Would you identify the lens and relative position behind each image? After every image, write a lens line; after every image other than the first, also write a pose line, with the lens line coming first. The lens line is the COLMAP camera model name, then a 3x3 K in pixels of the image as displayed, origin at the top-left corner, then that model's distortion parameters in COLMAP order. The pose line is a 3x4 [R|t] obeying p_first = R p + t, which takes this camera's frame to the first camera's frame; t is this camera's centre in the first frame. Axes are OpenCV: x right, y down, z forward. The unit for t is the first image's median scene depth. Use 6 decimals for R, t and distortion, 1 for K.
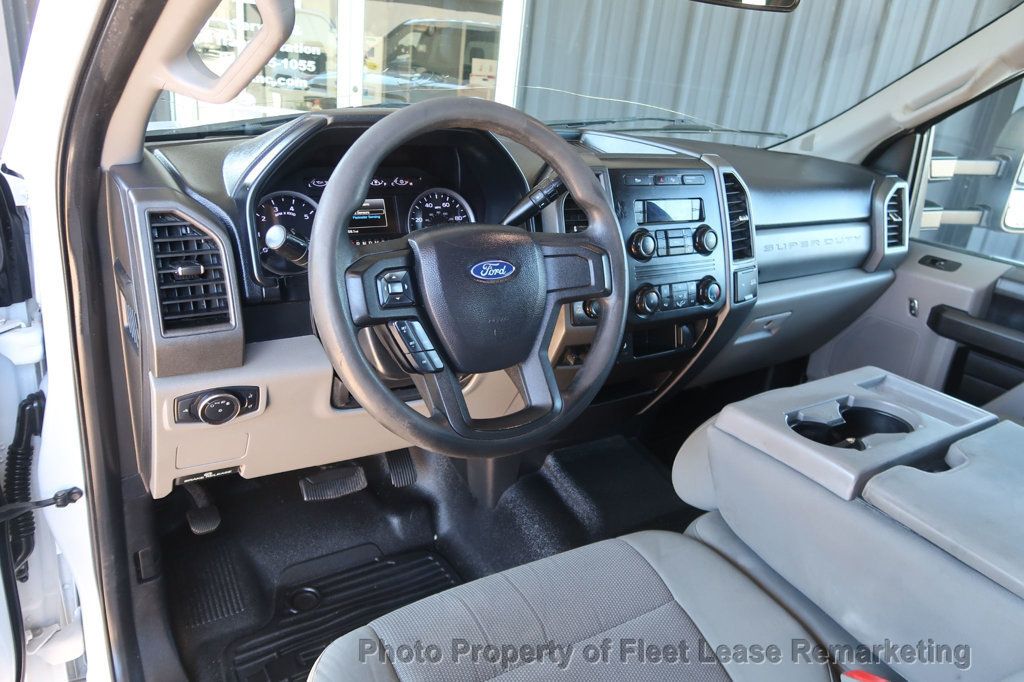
lens RADIAL K [[737.6, 0, 508.7], [0, 737.6, 339.1], [0, 0, 1]] dist [0.002786, -0.000358]
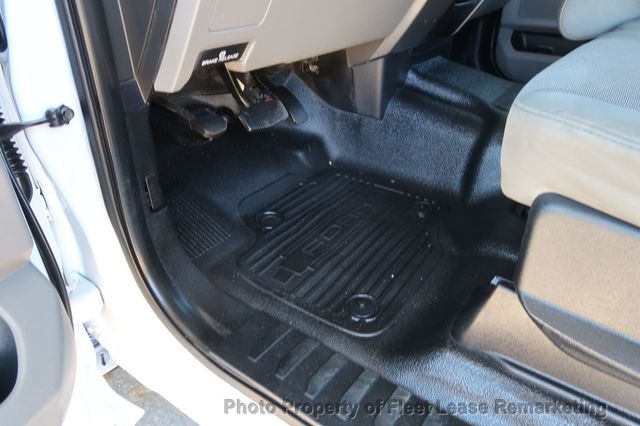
lens RADIAL K [[461.0, 0, 322.1], [0, 461.0, 211.2], [0, 0, 1]] dist [0.002786, -0.000358]
pose [[0.921434, -0.269831, 0.279555, -0.394137], [0.222703, 0.956377, 0.189065, 0.224769], [-0.318375, -0.111953, 0.941331, 0.315683]]
